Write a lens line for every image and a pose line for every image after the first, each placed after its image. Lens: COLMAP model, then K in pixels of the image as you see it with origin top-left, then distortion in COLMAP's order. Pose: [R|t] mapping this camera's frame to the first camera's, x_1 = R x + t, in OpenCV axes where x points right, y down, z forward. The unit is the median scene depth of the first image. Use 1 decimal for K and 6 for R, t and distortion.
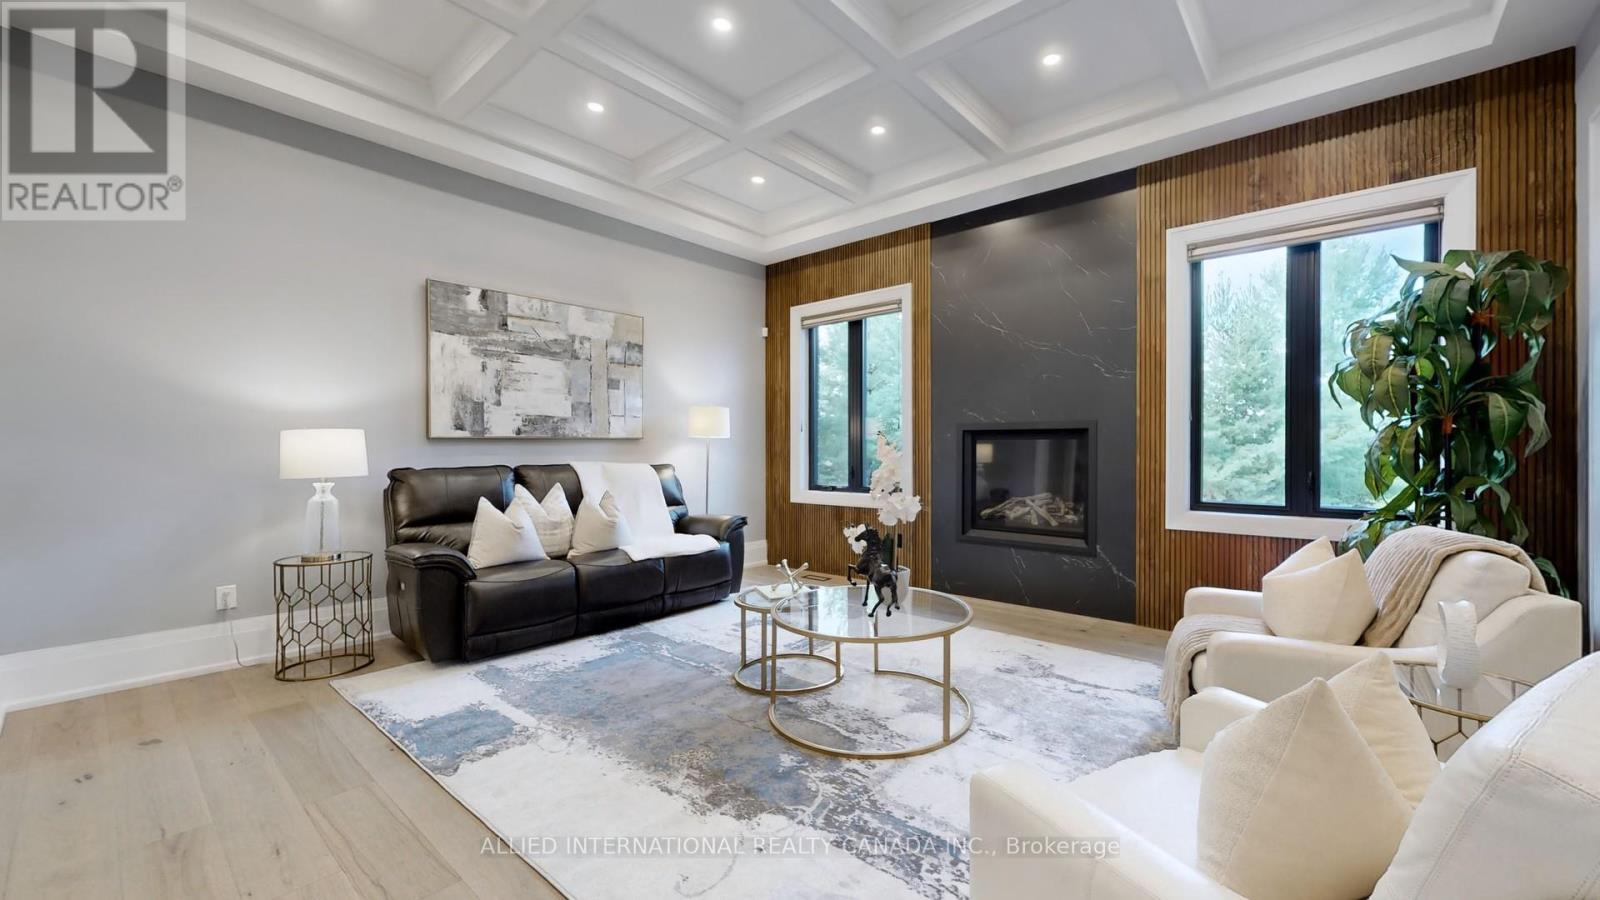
lens RADIAL K [[612.3, 0, 811.6], [0, 612.3, 450.1], [0, 0, 1]] dist [0.000611, -0.001311]
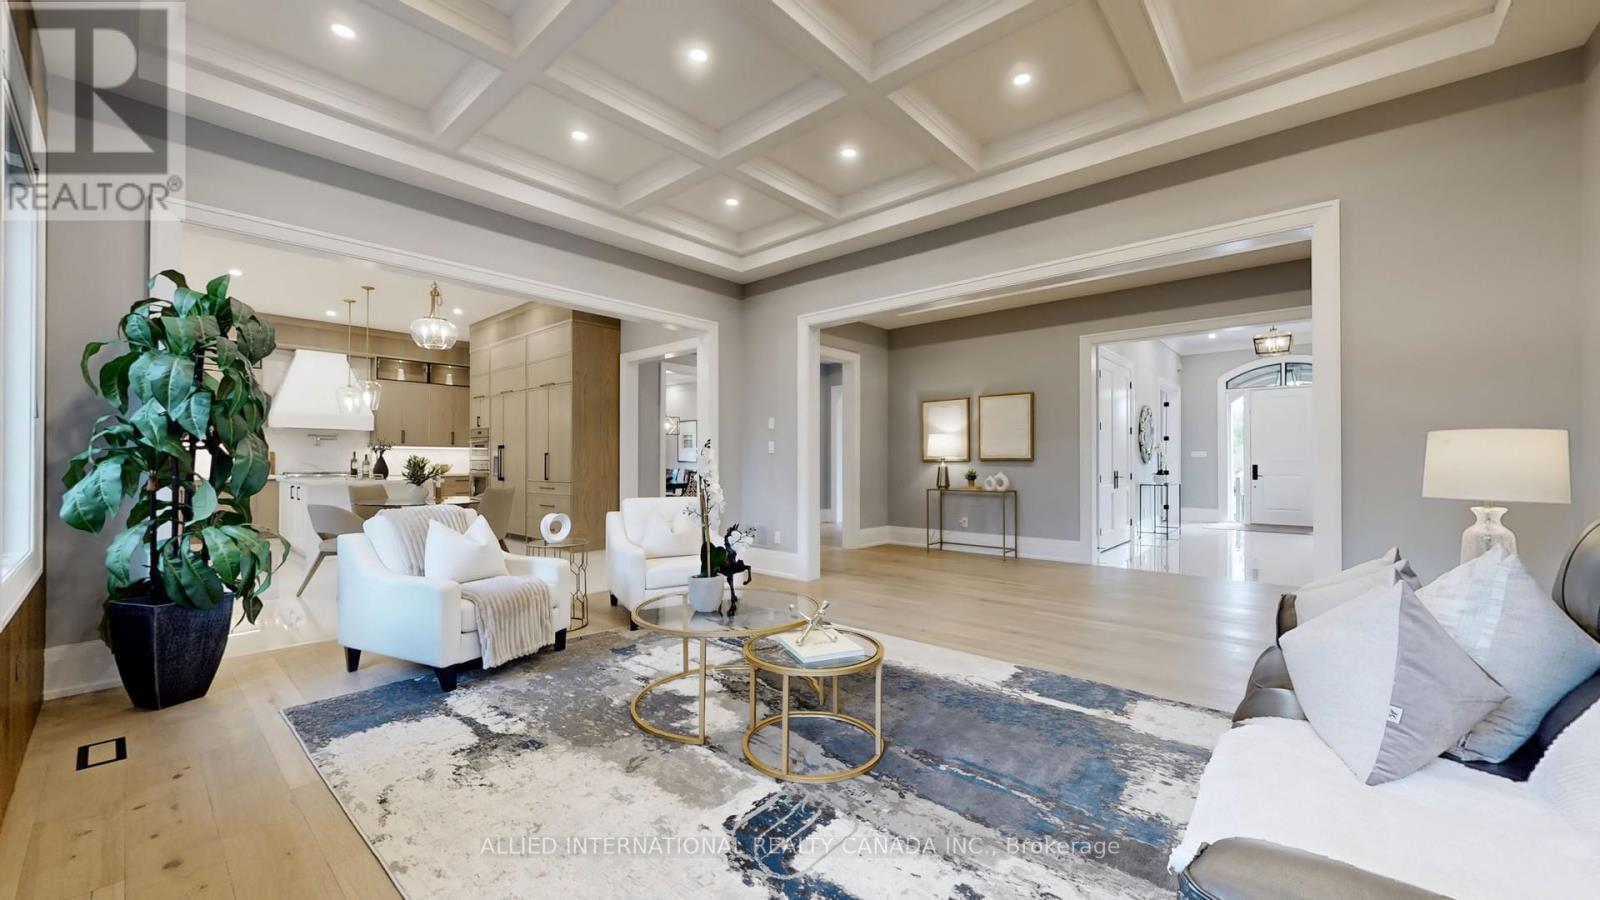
lens RADIAL K [[594.1, 0, 789.2], [0, 594.1, 458.1], [0, 0, 1]] dist [-0.000105, -0.000911]
pose [[-0.999731, 0.005540, 0.022526, -0.013638], [0.005504, 0.999983, -0.001667, -0.004704], [-0.022535, -0.001542, -0.999745, 1.314566]]
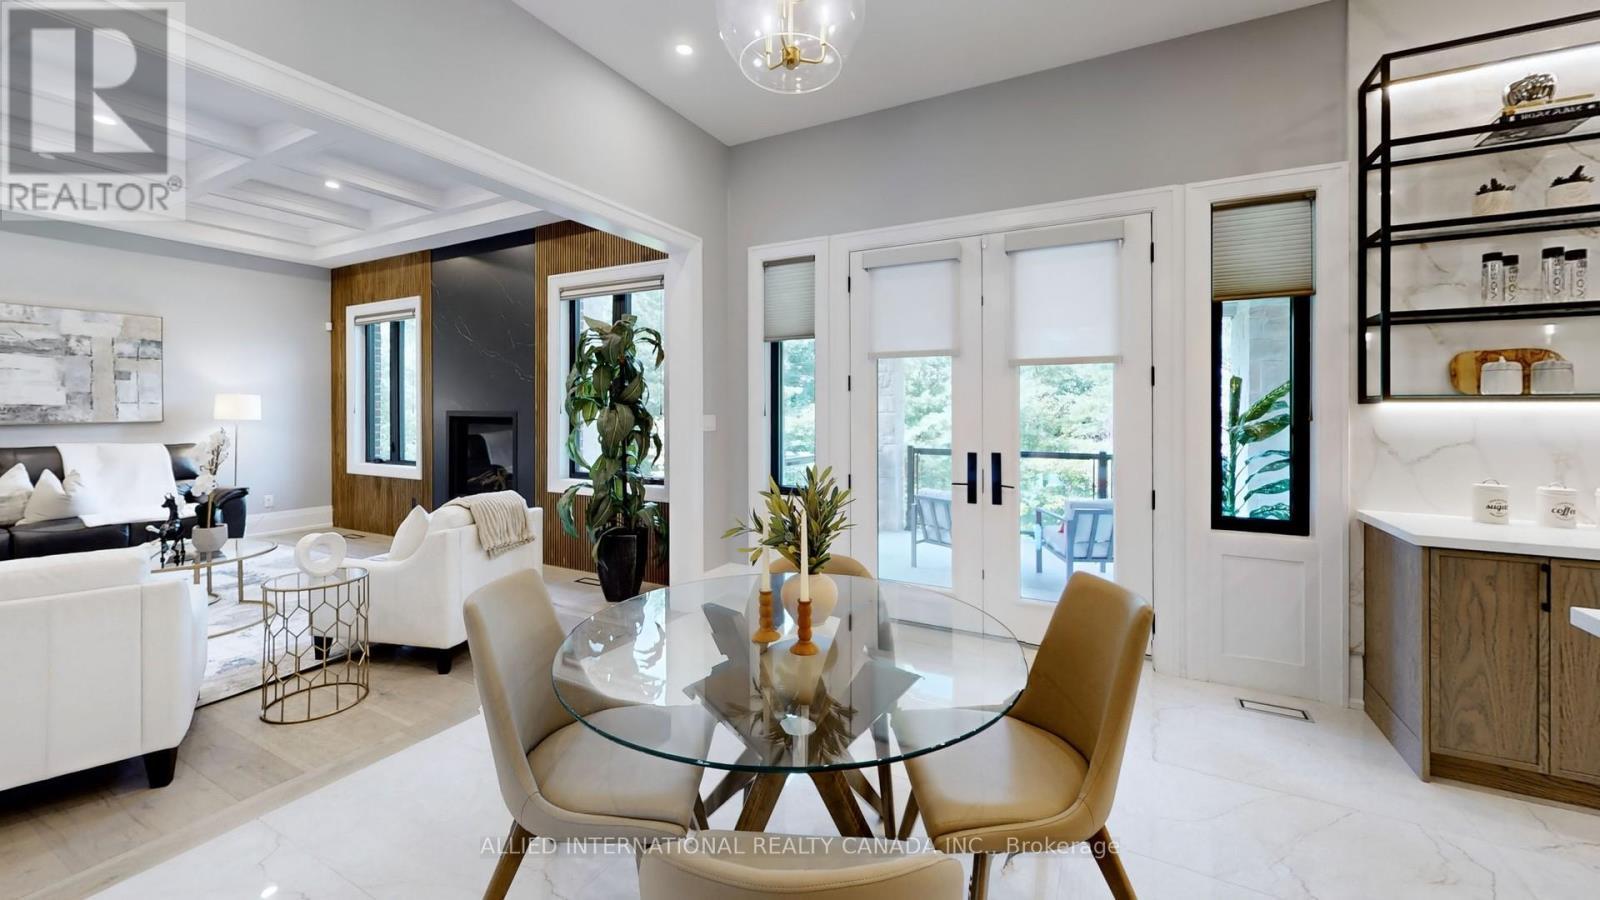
lens RADIAL K [[612.3, 0, 786.4], [0, 612.3, 412.0], [0, 0, 1]] dist [0.000611, -0.001311]
pose [[0.983663, 0.003377, 0.179988, 0.856024], [-0.004088, 0.999985, 0.003582, -0.057786], [-0.179973, -0.004259, 0.983662, -0.451050]]
